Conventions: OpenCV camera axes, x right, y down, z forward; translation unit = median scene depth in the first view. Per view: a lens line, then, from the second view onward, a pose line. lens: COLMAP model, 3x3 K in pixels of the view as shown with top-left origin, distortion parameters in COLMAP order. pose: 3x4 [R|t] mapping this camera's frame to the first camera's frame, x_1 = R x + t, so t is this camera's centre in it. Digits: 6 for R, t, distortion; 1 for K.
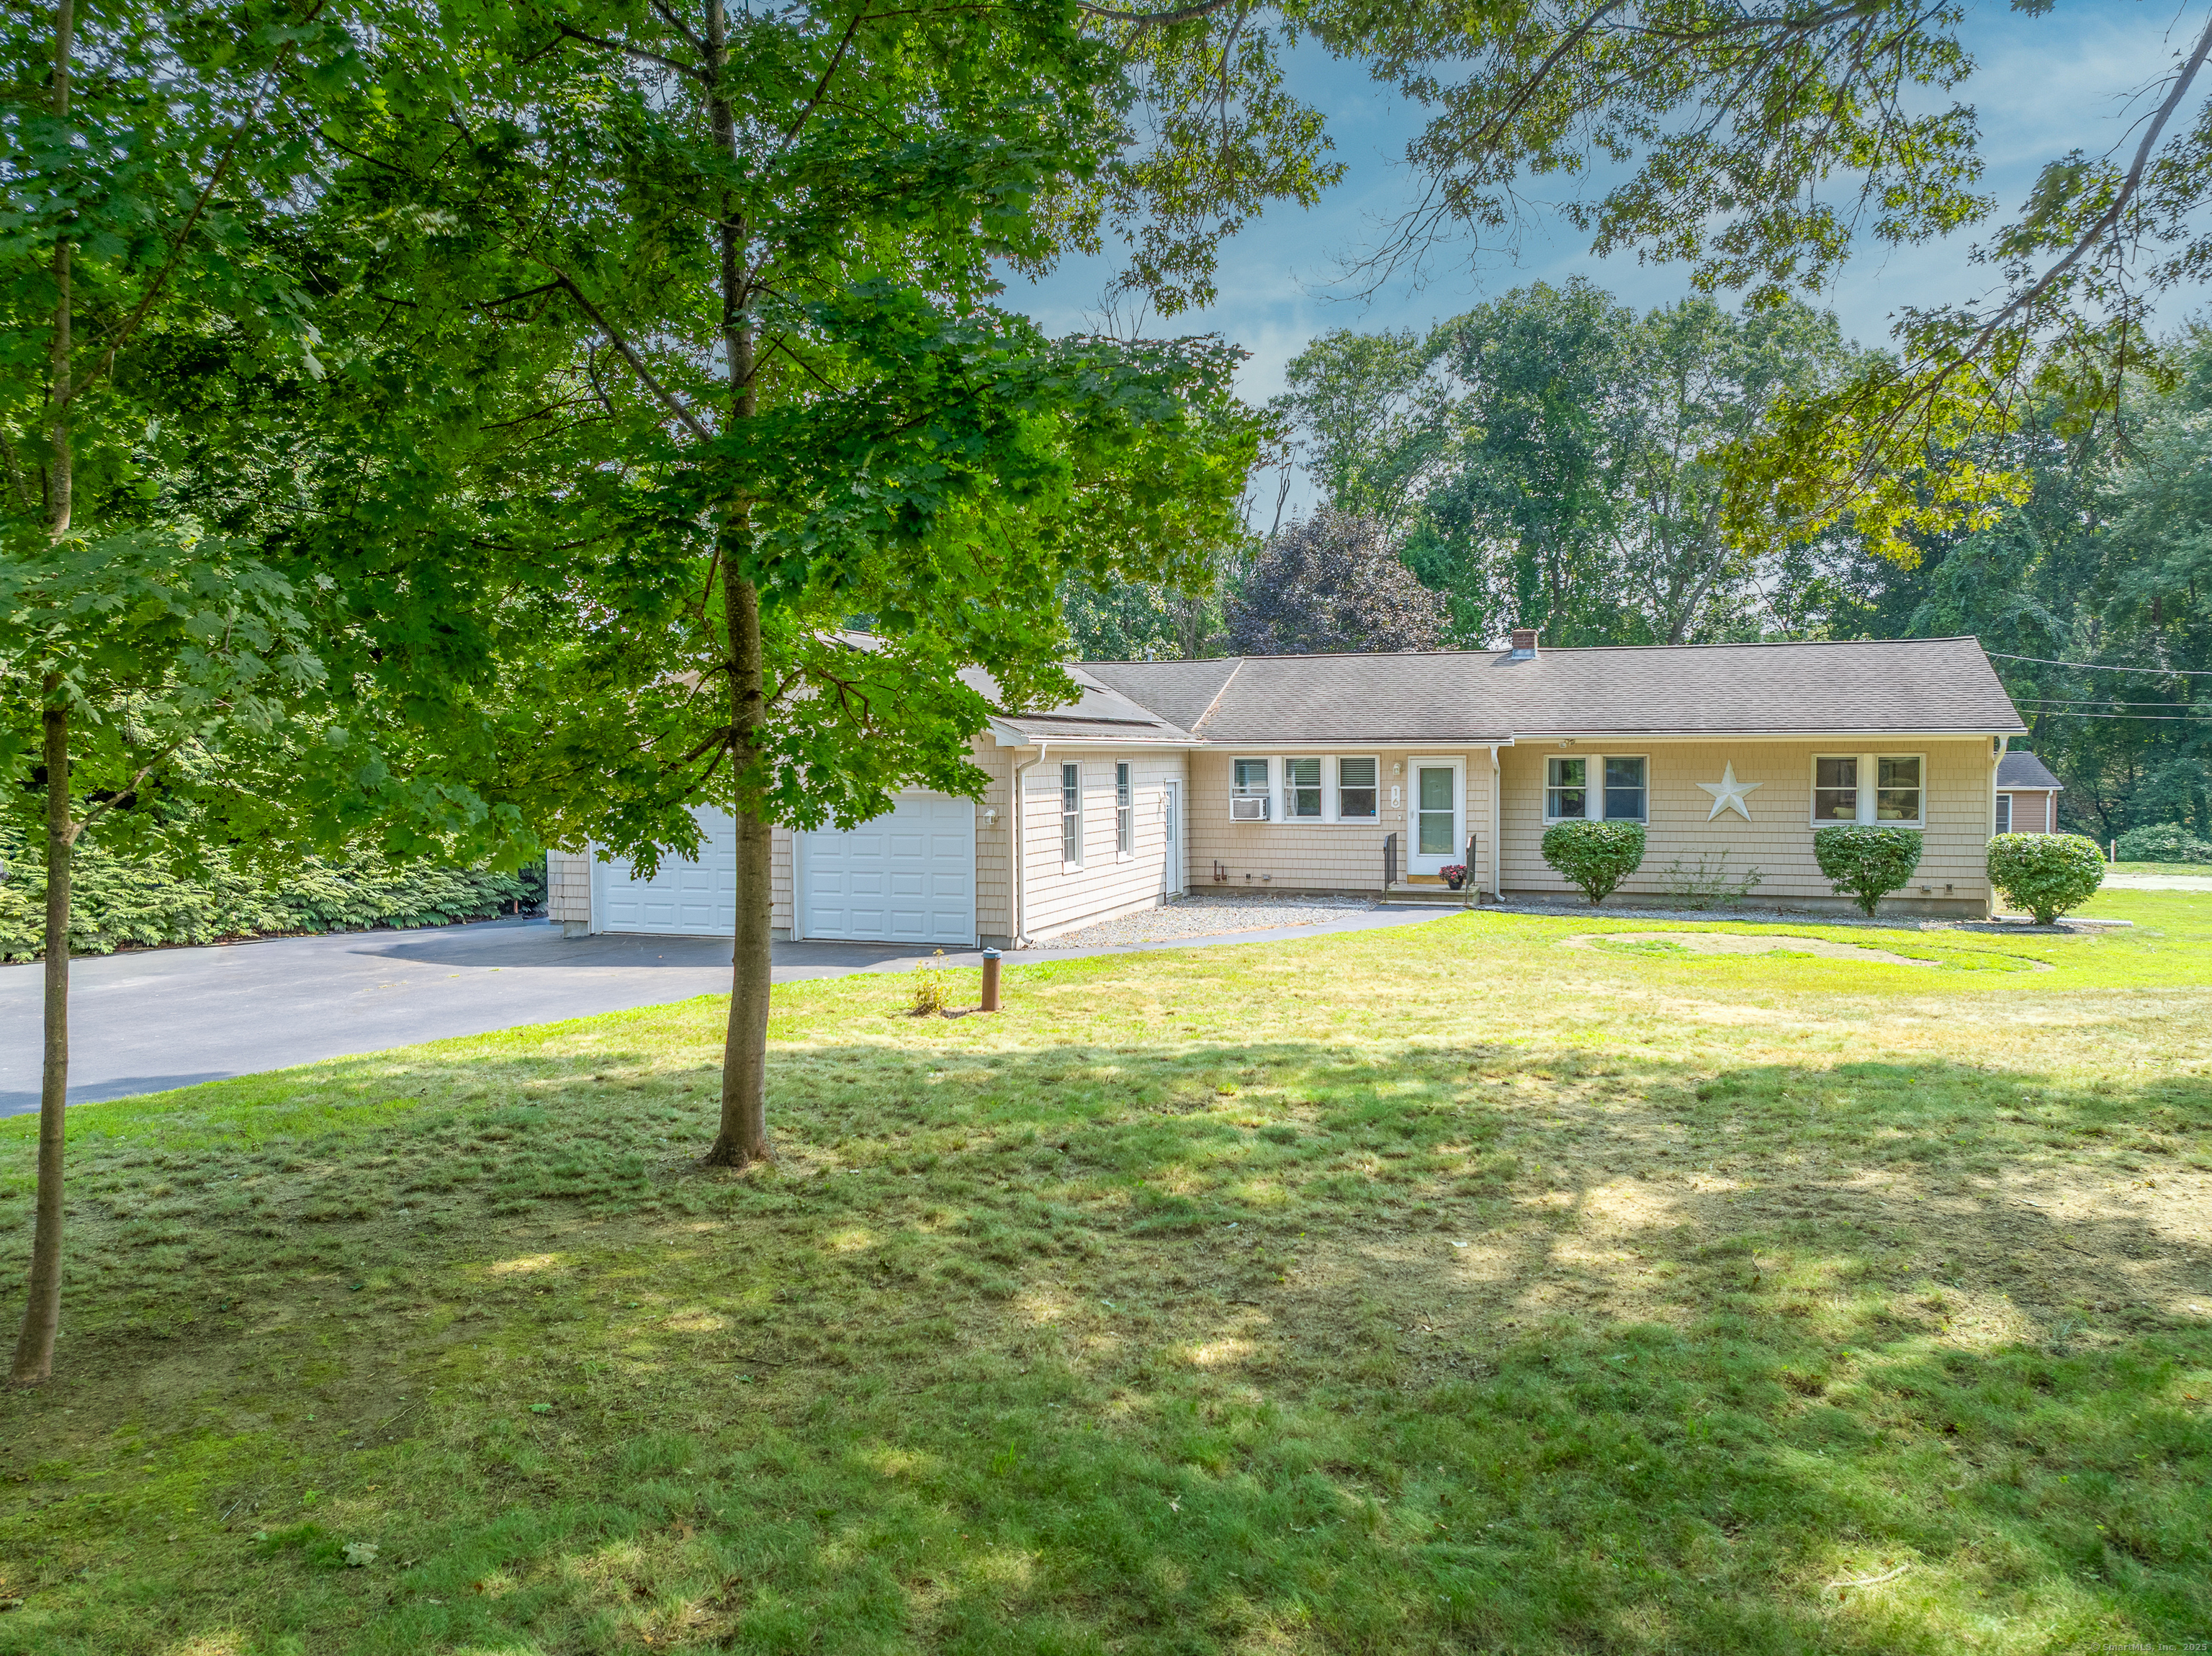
lens RADIAL K [[1674.2, 0, 1101.3], [0, 1674.2, 806.8], [0, 0, 1]] dist [-0.007634, -0.003475]
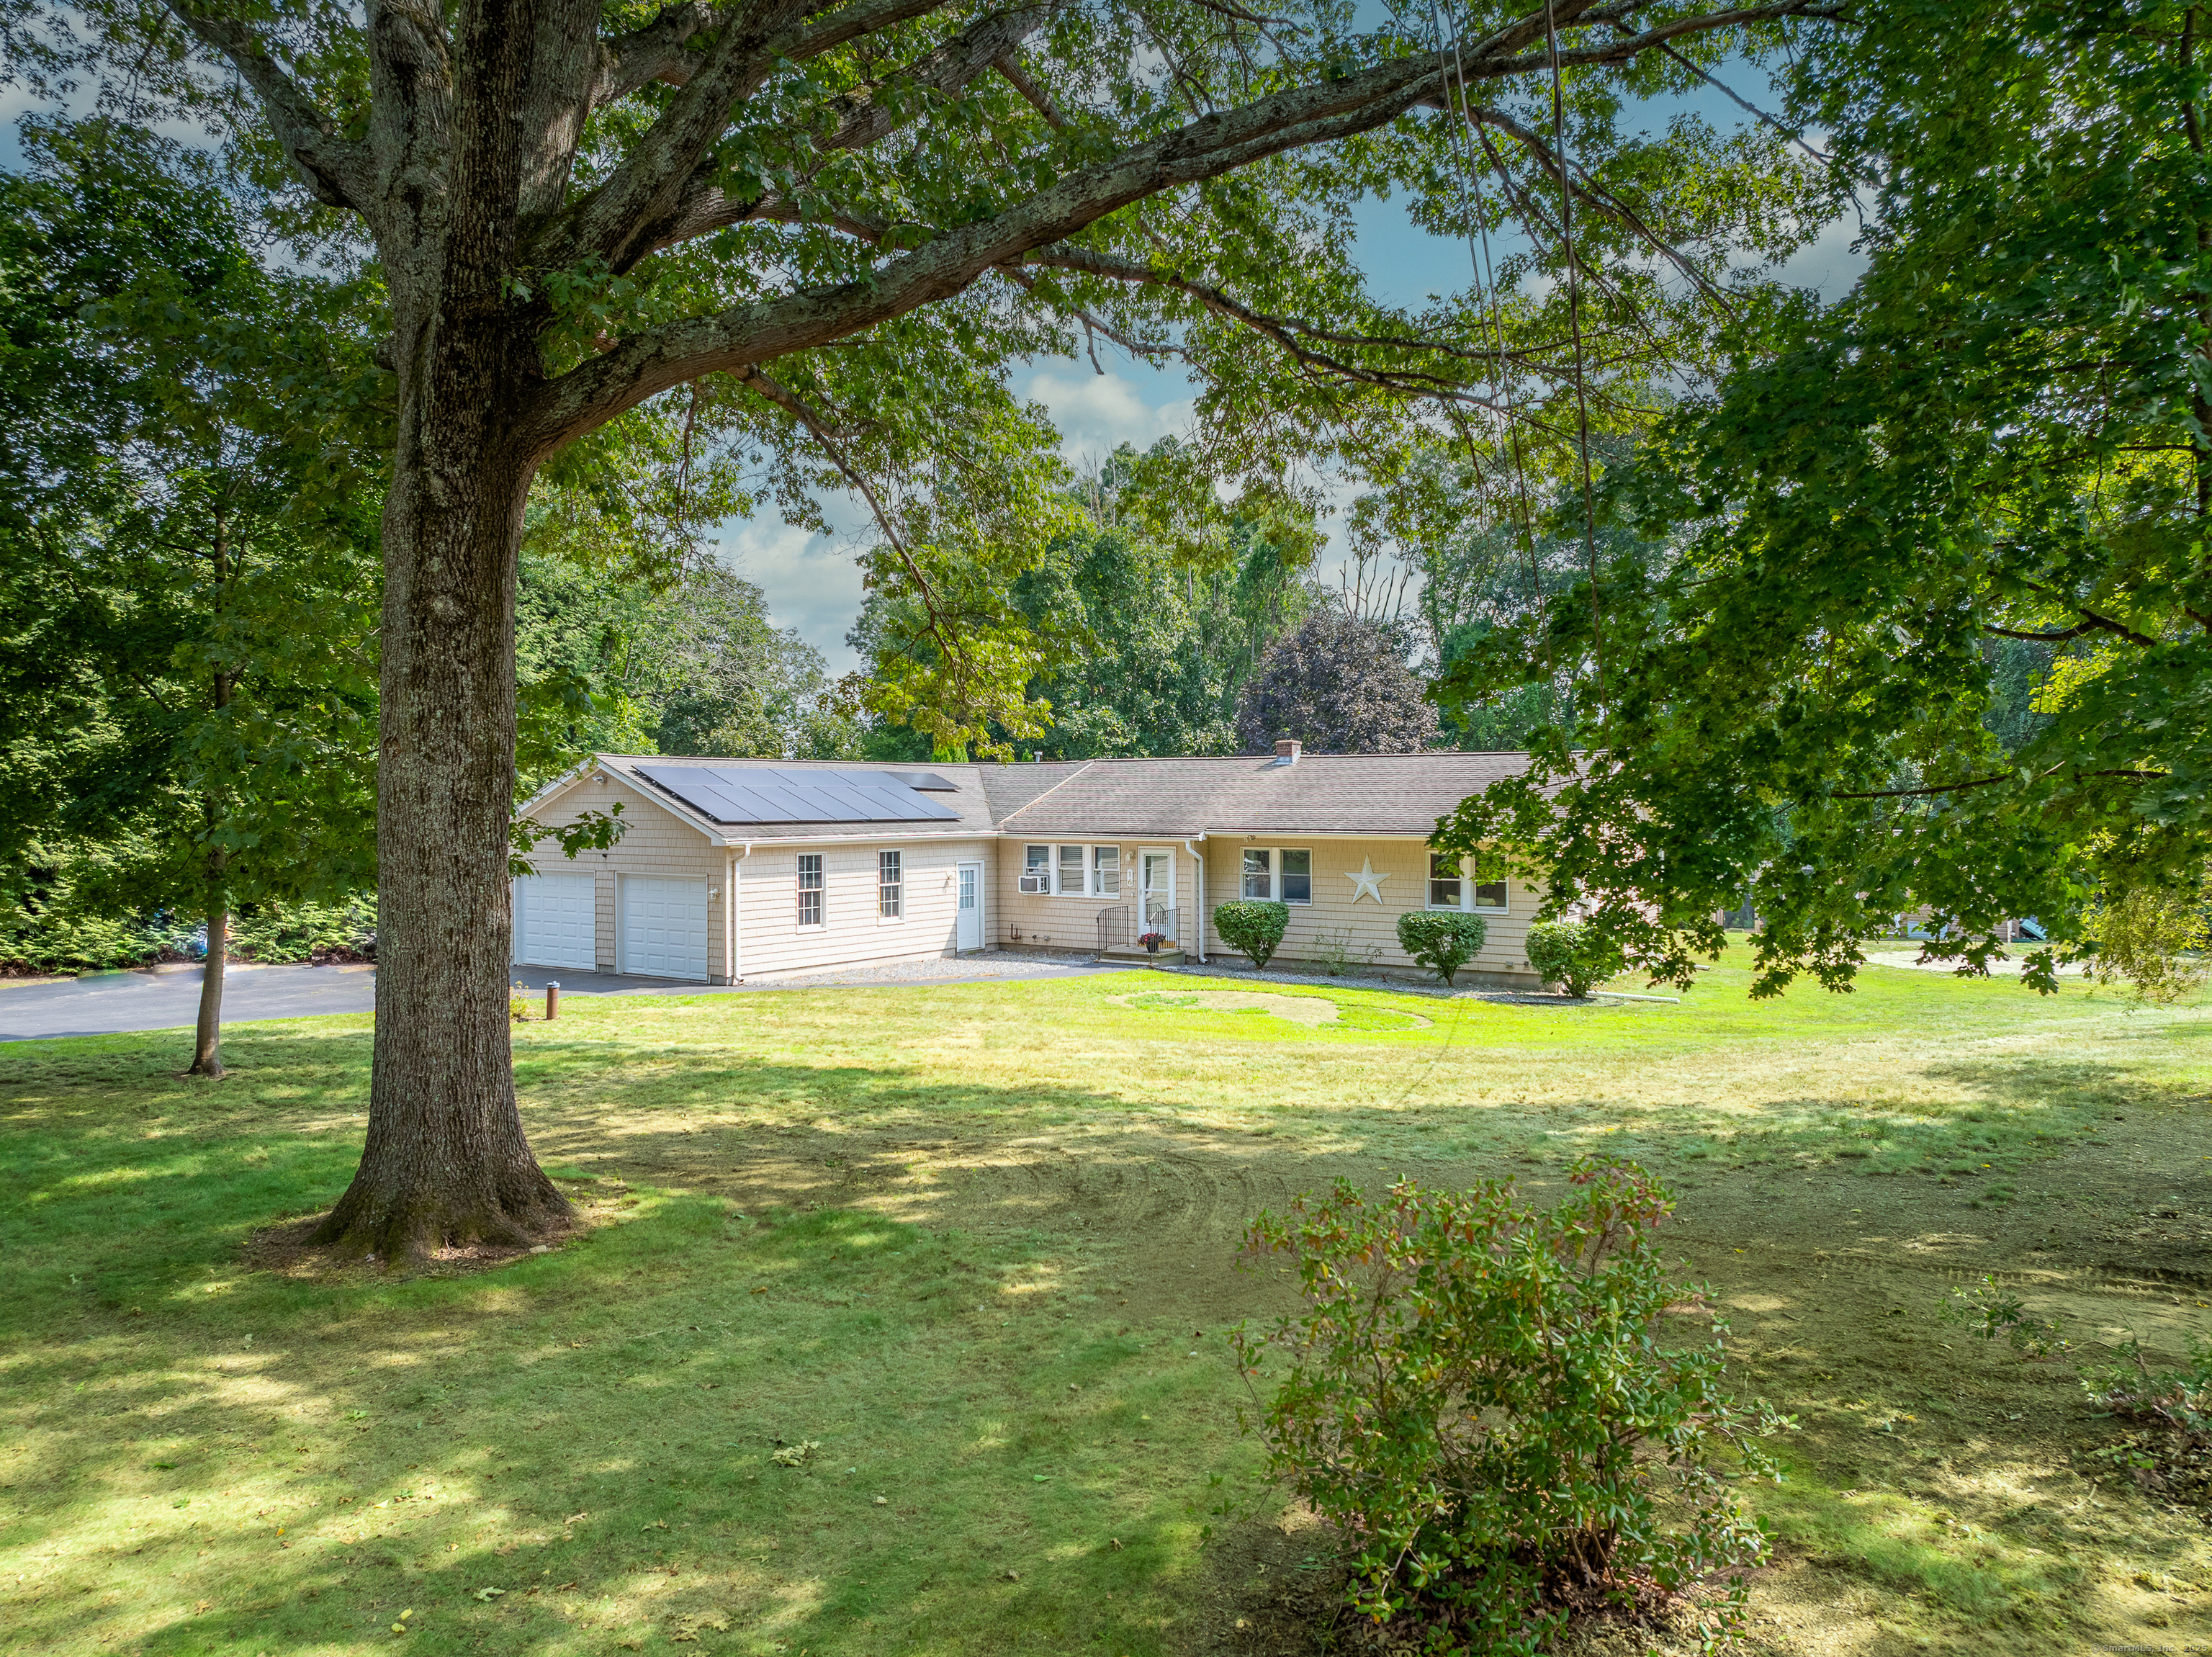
lens RADIAL K [[1657.8, 0, 1106.0], [0, 1657.8, 828.5], [0, 0, 1]] dist [-0.009876, -0.001763]
pose [[0.955663, 0.008942, -0.294328, 0.549024], [-0.012026, 0.999890, -0.008672, -0.033580], [0.294218, 0.011827, 0.955665, -0.219793]]
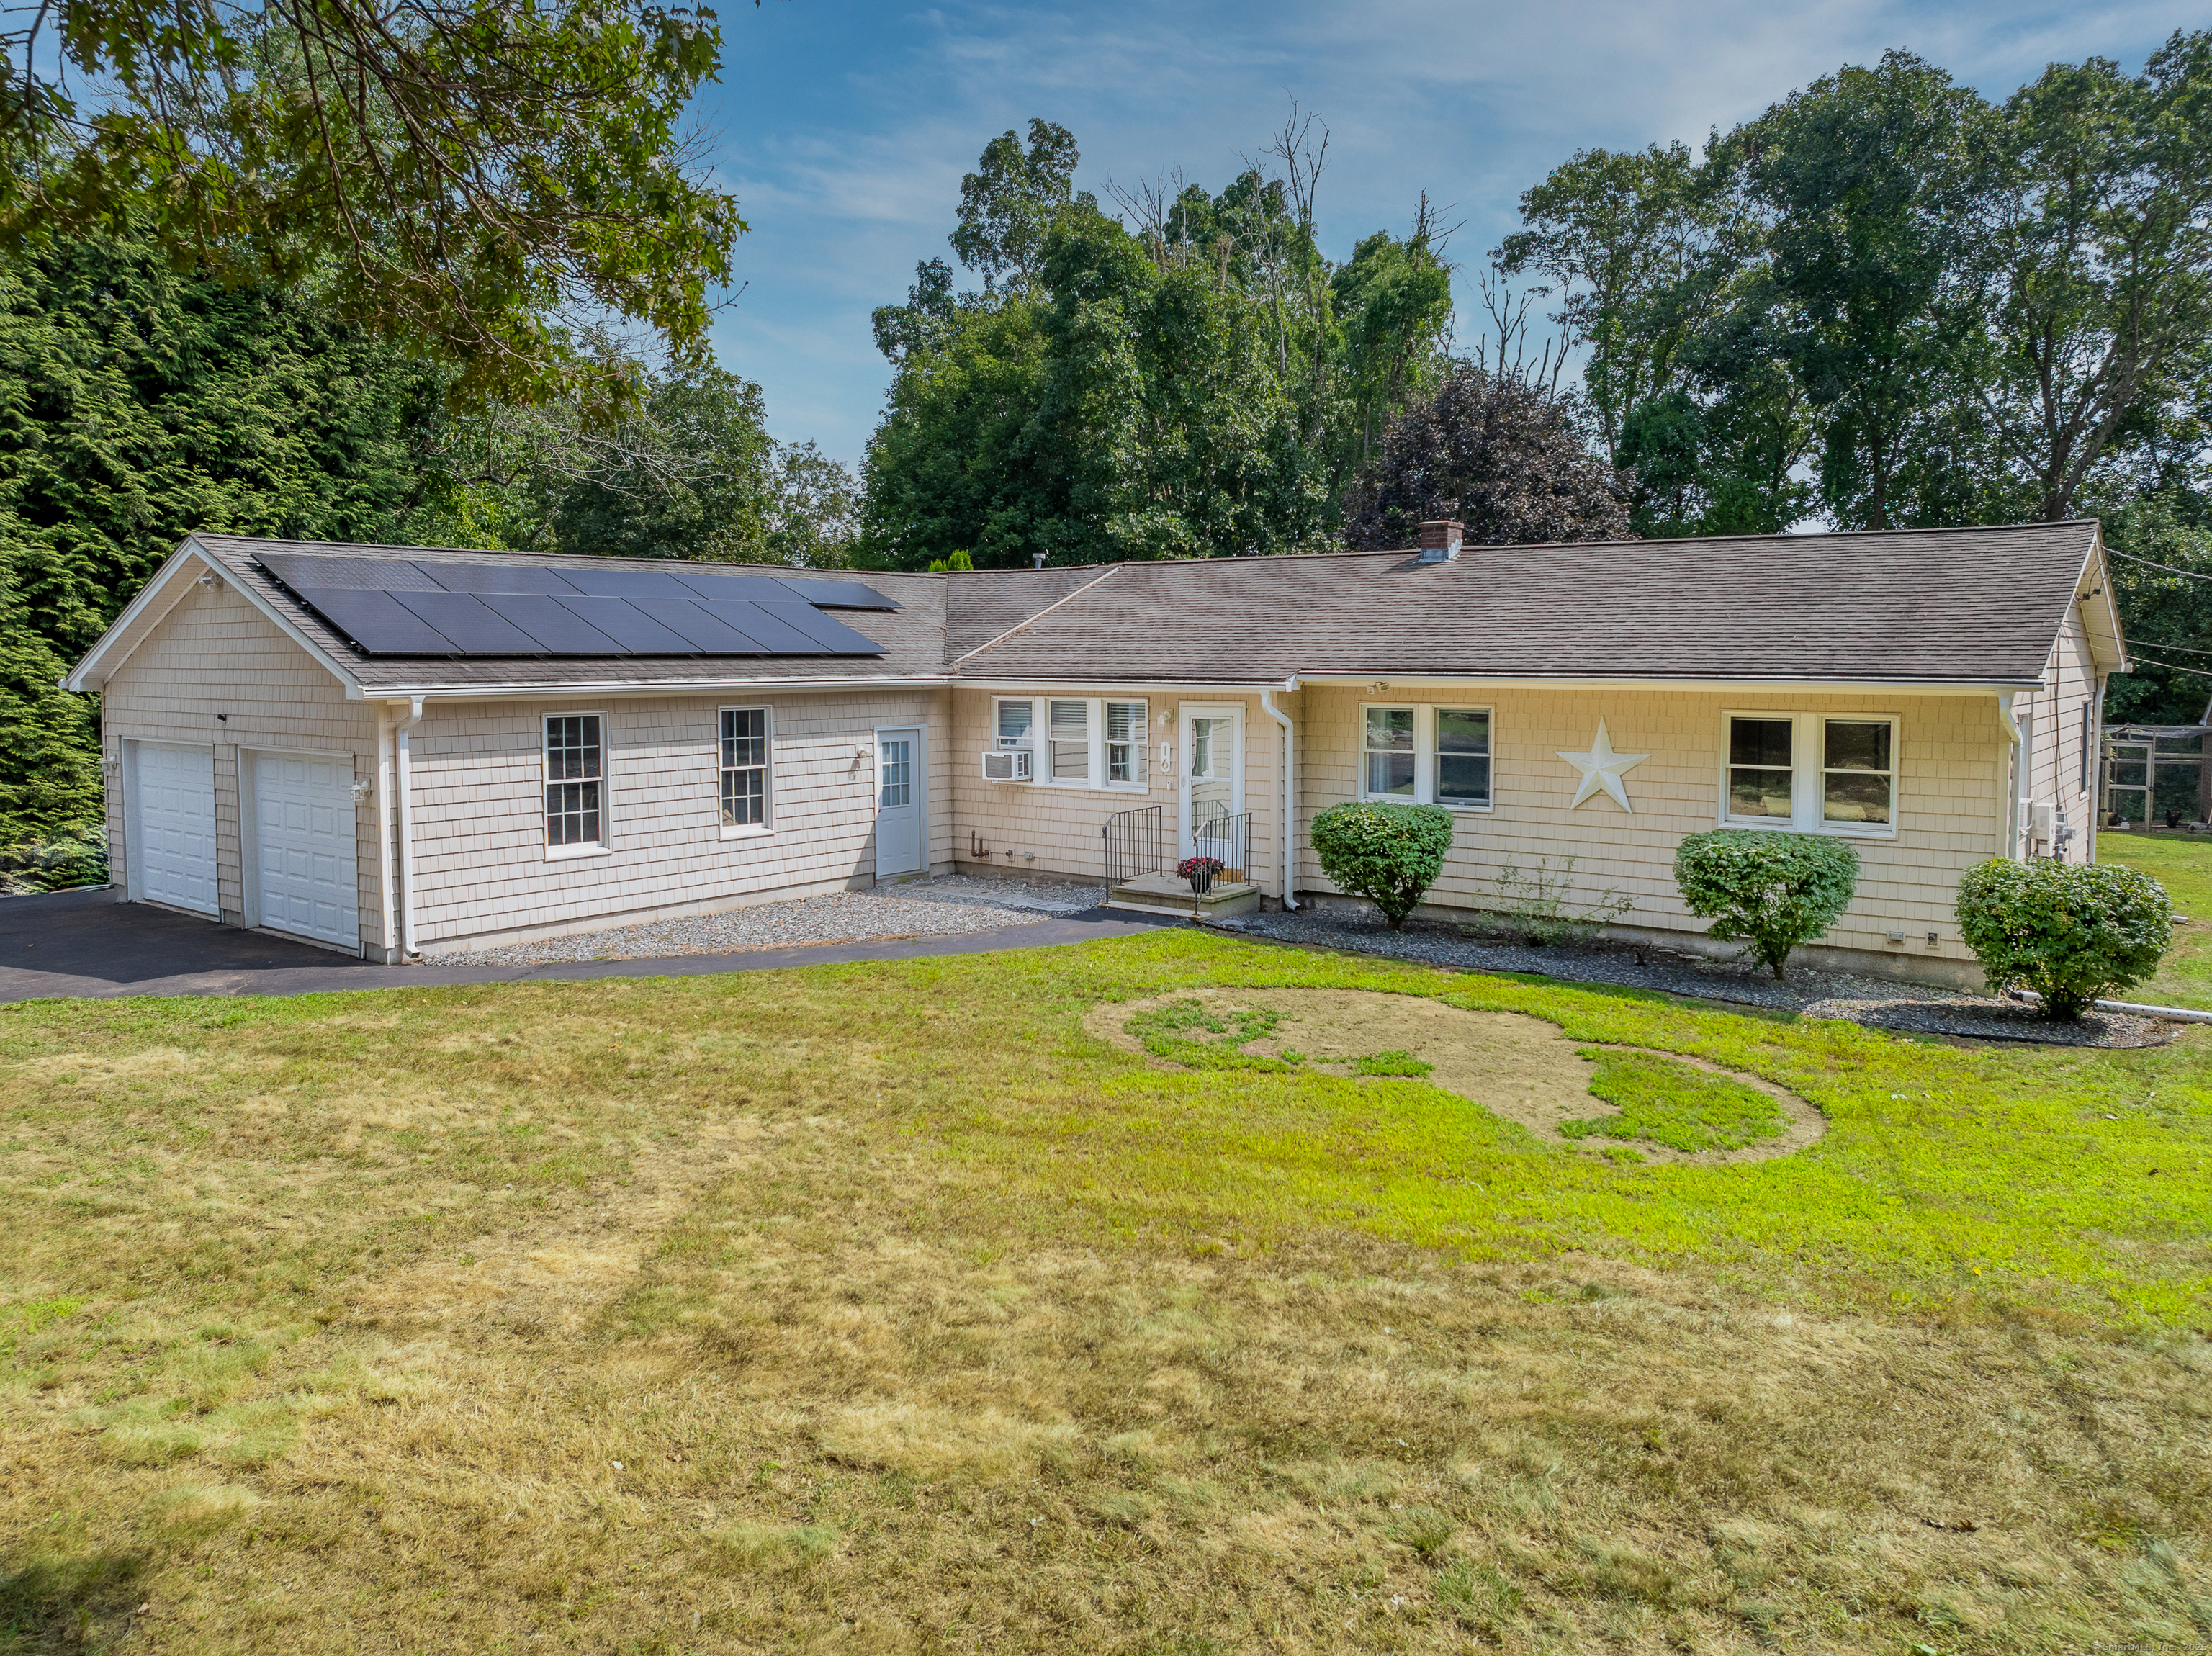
lens RADIAL K [[1580.3, 0, 1159.9], [0, 1580.3, 823.7], [0, 0, 1]] dist [-0.007036, -0.002993]
pose [[0.946075, 0.039785, -0.321496, 0.410429], [-0.014157, 0.996560, 0.081661, -0.034235], [0.323639, -0.072706, 0.943383, 0.360760]]
